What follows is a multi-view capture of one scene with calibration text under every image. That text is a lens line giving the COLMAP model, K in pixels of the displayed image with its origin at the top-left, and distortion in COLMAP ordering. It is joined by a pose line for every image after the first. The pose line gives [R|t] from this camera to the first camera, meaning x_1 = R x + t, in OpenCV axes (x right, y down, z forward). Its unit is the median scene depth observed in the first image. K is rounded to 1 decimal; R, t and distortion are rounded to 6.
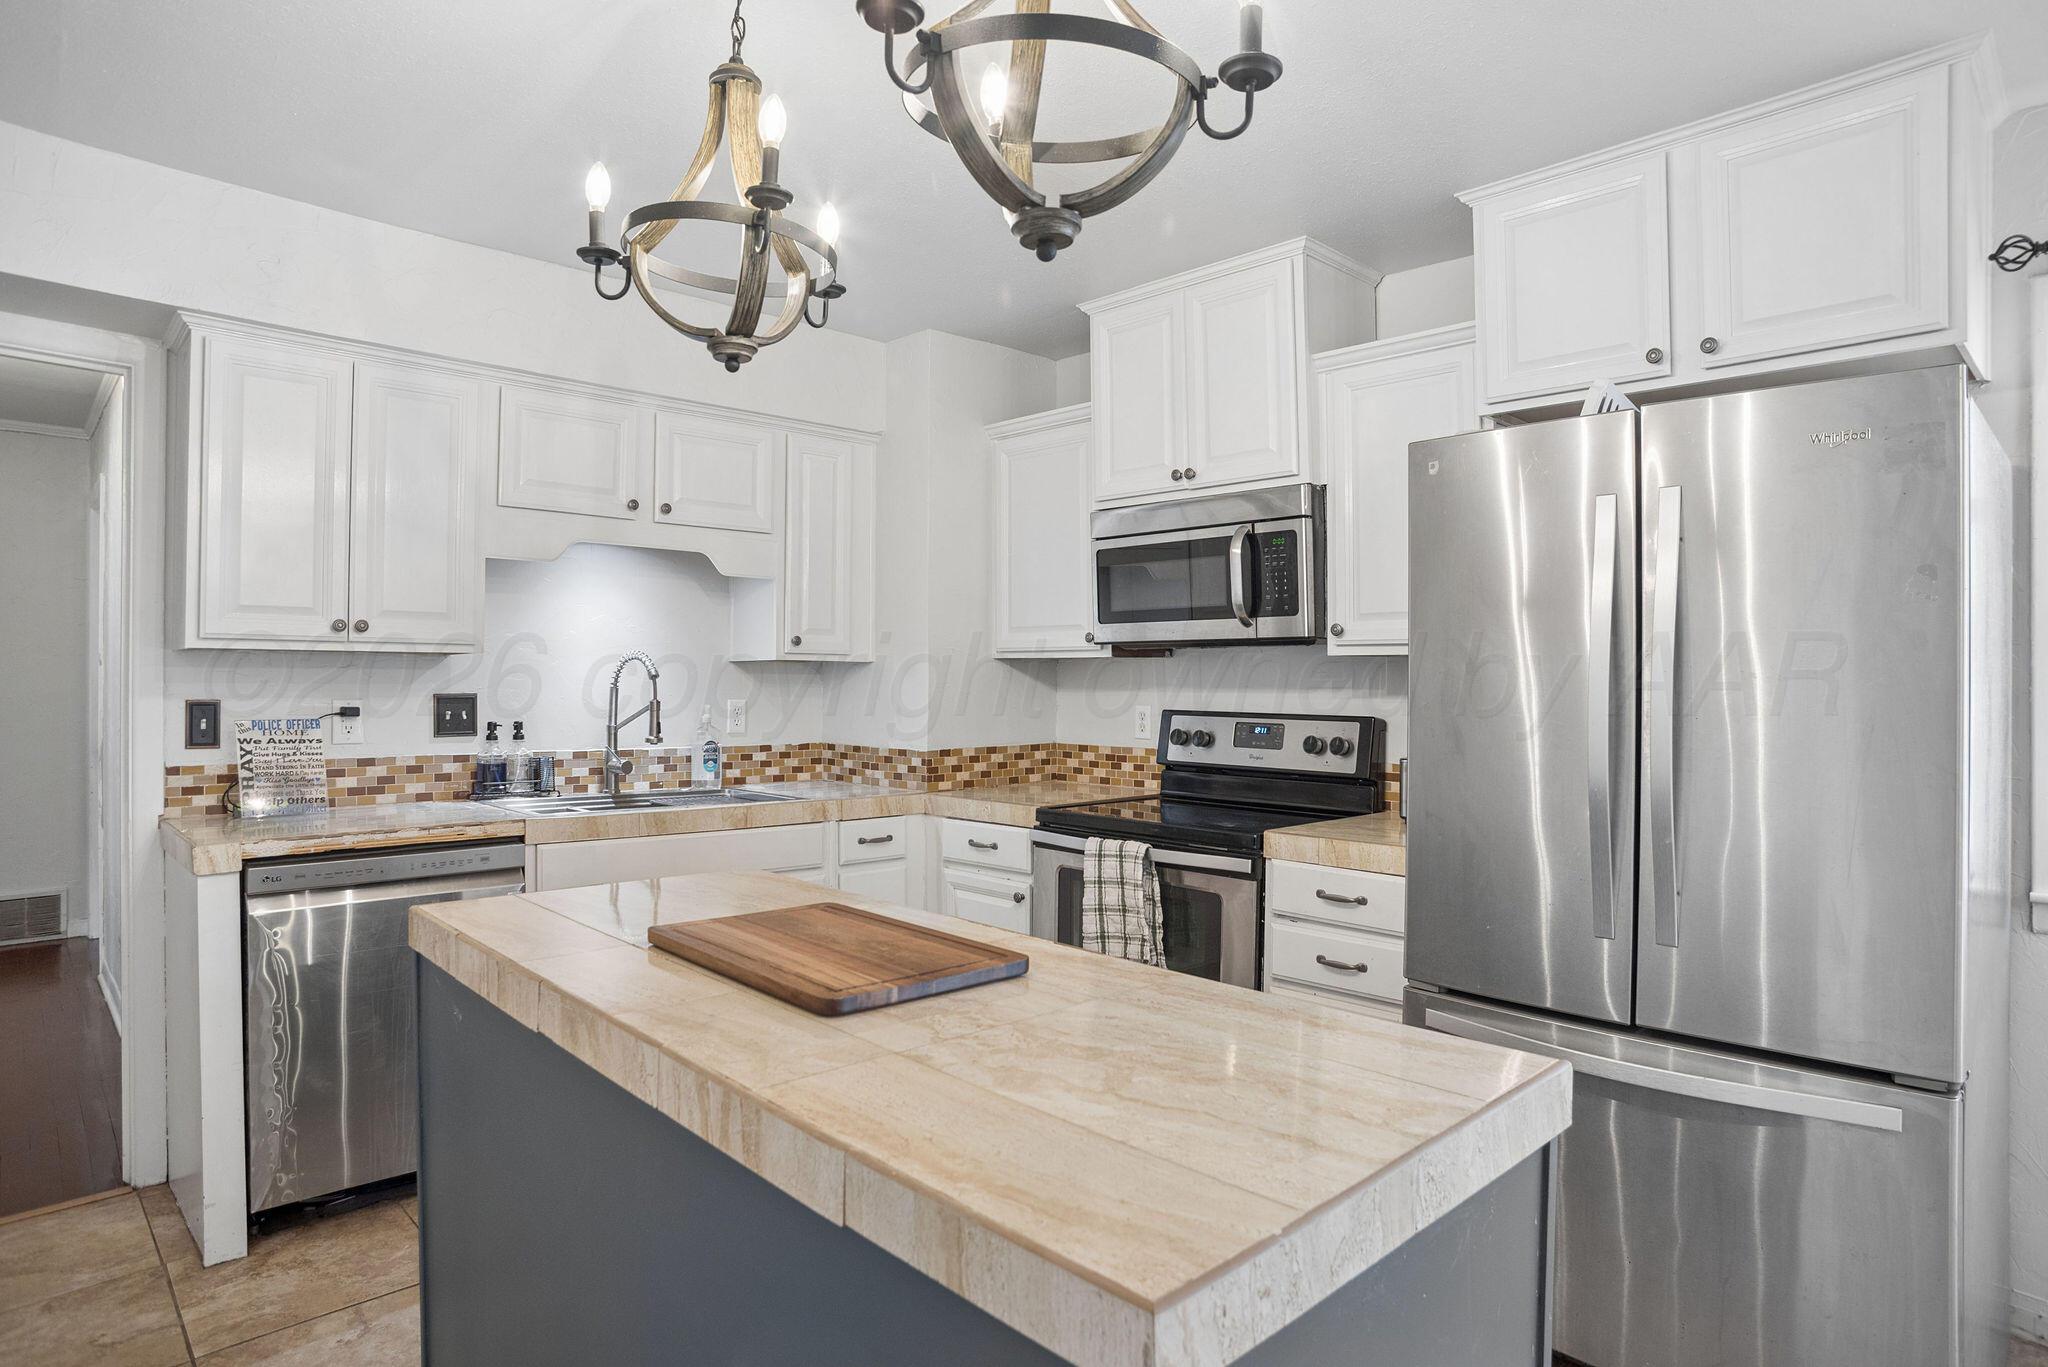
lens RADIAL K [[1110.5, 0, 1053.6], [0, 1110.5, 655.4], [0, 0, 1]] dist [-0.102626, 0.057851]
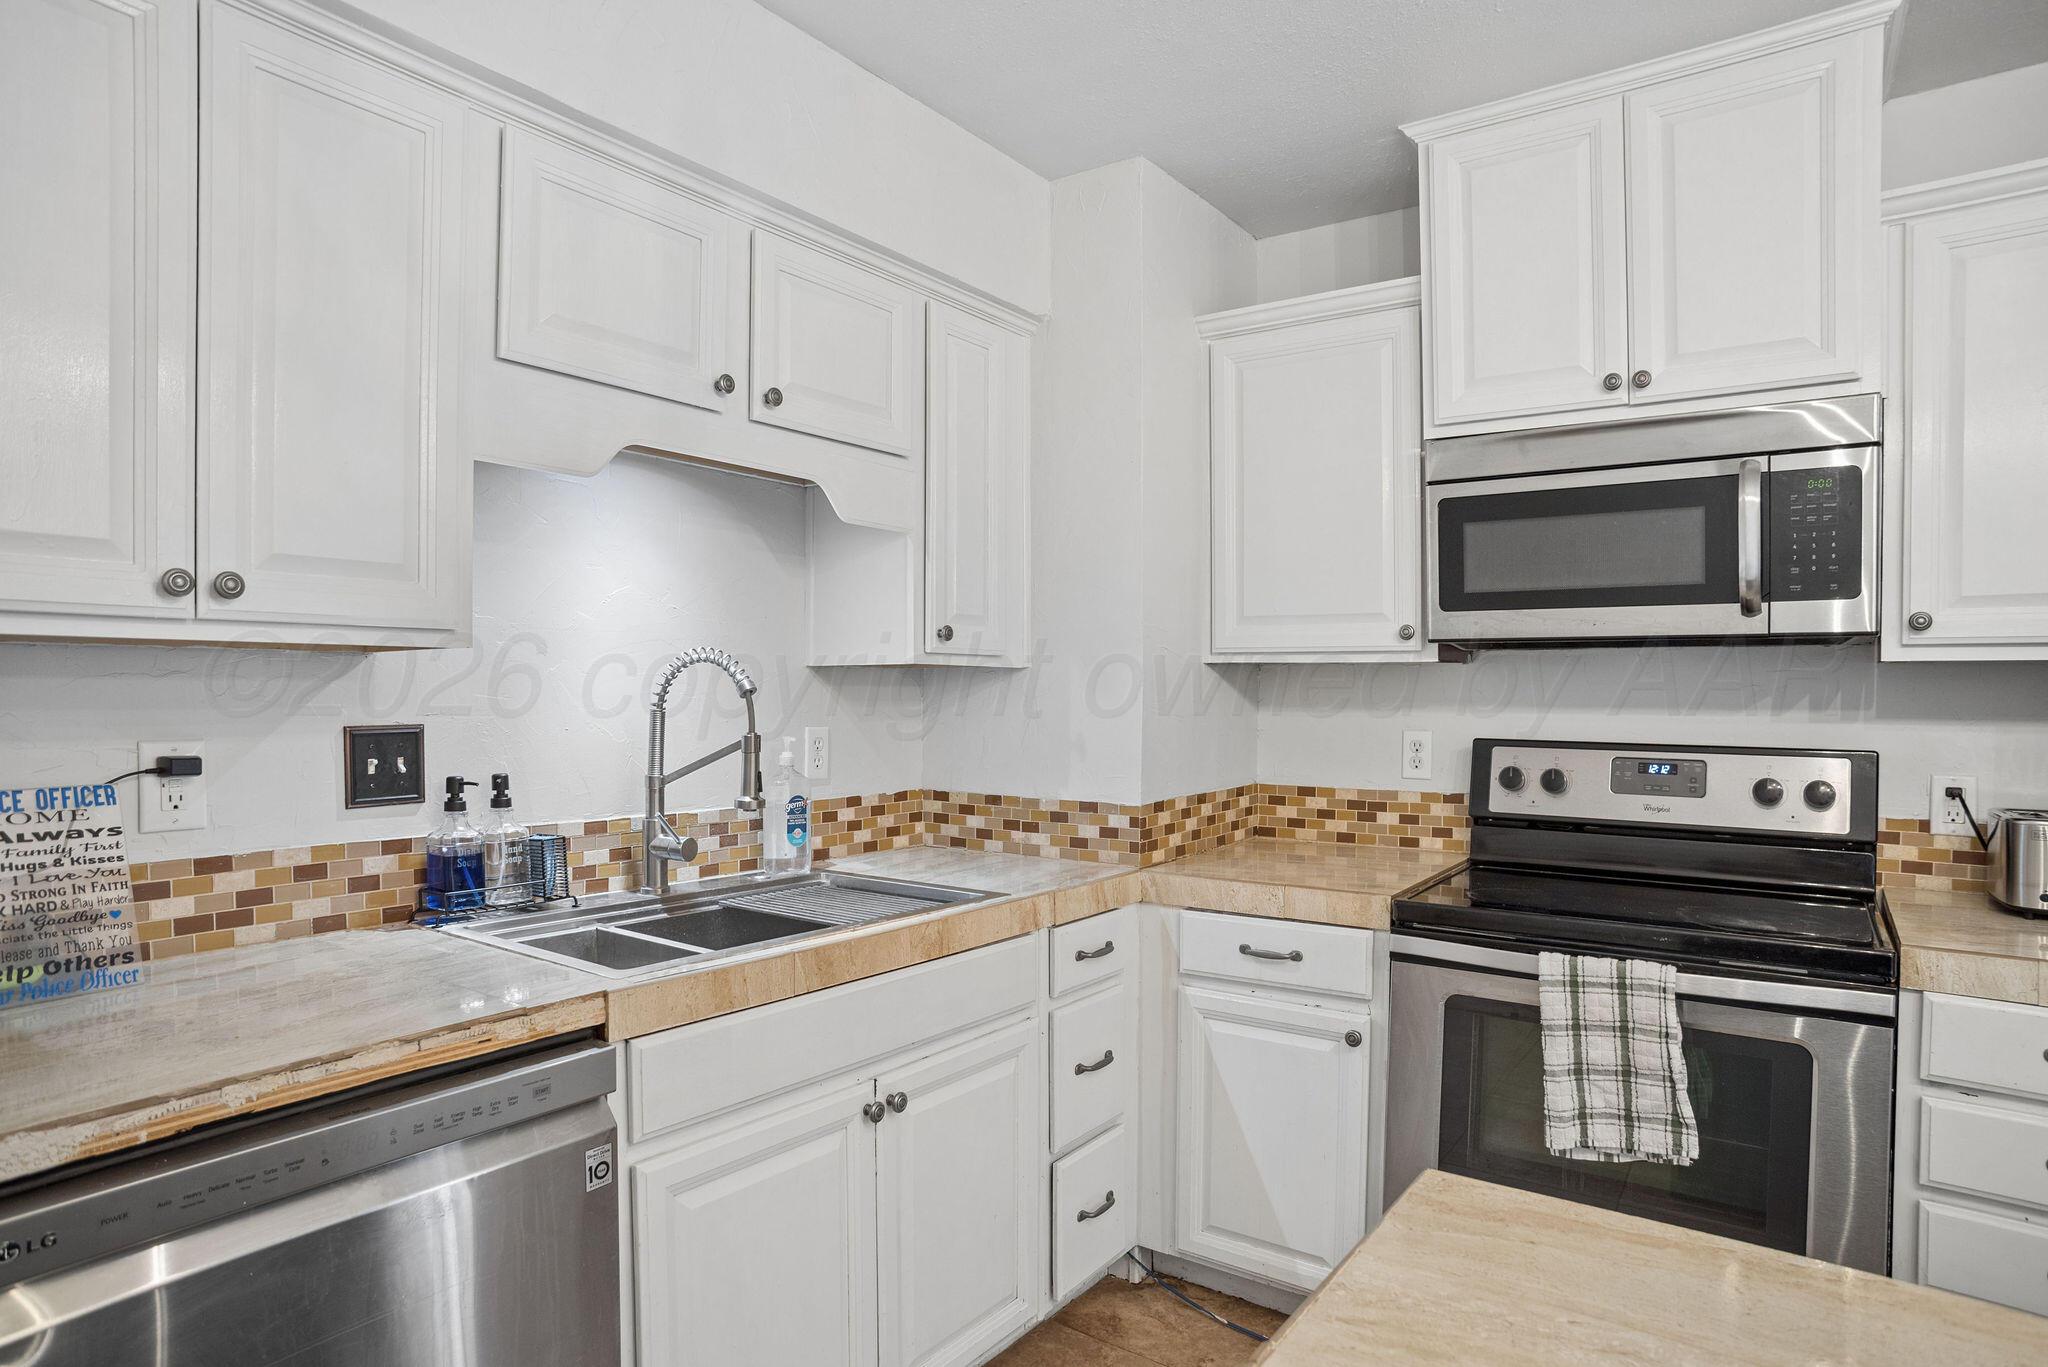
lens RADIAL K [[1110.6, 0, 1024.0], [0, 1110.6, 683.5], [0, 0, 1]] dist [-0.110160, 0.059488]
pose [[0.986082, 0.001163, 0.166256, -0.313012], [-0.004405, 0.999807, 0.019132, 0.003326], [-0.166202, -0.019598, 0.985897, 0.403926]]
